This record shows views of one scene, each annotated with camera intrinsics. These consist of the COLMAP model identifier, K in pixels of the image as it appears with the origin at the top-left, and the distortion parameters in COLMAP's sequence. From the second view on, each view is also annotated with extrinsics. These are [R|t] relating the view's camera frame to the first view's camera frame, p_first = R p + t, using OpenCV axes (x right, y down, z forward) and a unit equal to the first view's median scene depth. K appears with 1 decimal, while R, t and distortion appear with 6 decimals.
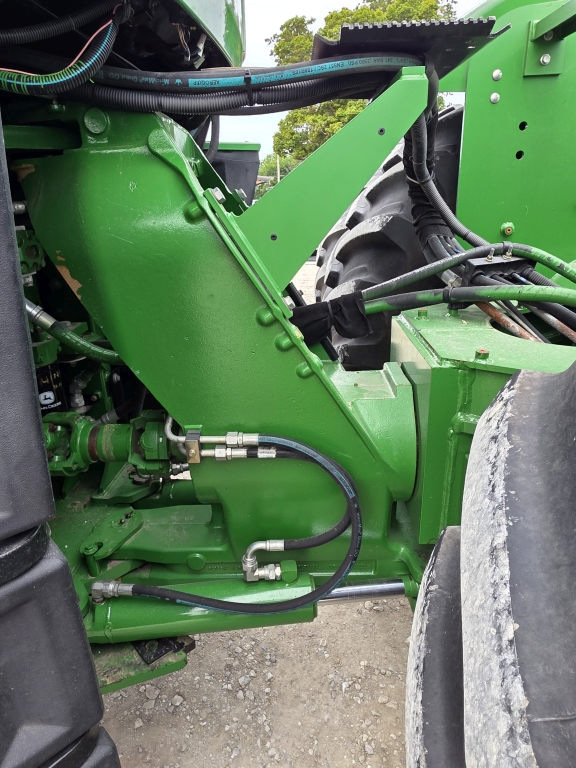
lens RADIAL K [[488.2, 0, 287.4], [0, 488.2, 385.2], [0, 0, 1]] dist [0.005246, -0.004021]
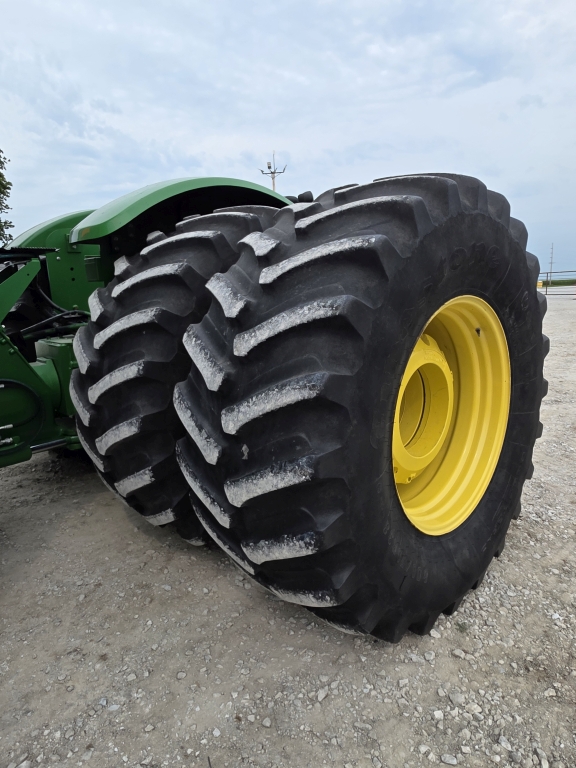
lens RADIAL K [[488.2, 0, 283.0], [0, 488.2, 388.1], [0, 0, 1]] dist [0.005246, -0.004021]
pose [[0.707361, -0.131852, 0.694446, -0.688035], [0.266978, 0.959513, -0.089763, 0.686859], [-0.654495, 0.248896, 0.713924, -1.612824]]
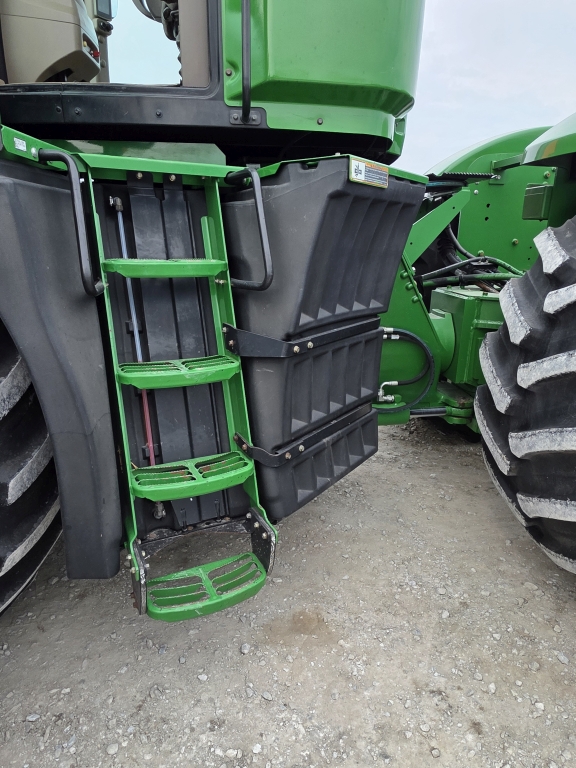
lens RADIAL K [[488.2, 0, 287.0], [0, 488.2, 384.7], [0, 0, 1]] dist [0.005246, -0.004021]
pose [[0.990283, 0.018438, 0.137837, -0.752531], [-0.006457, 0.996199, -0.086871, 0.495427], [-0.138915, 0.085137, 0.986638, -1.033072]]
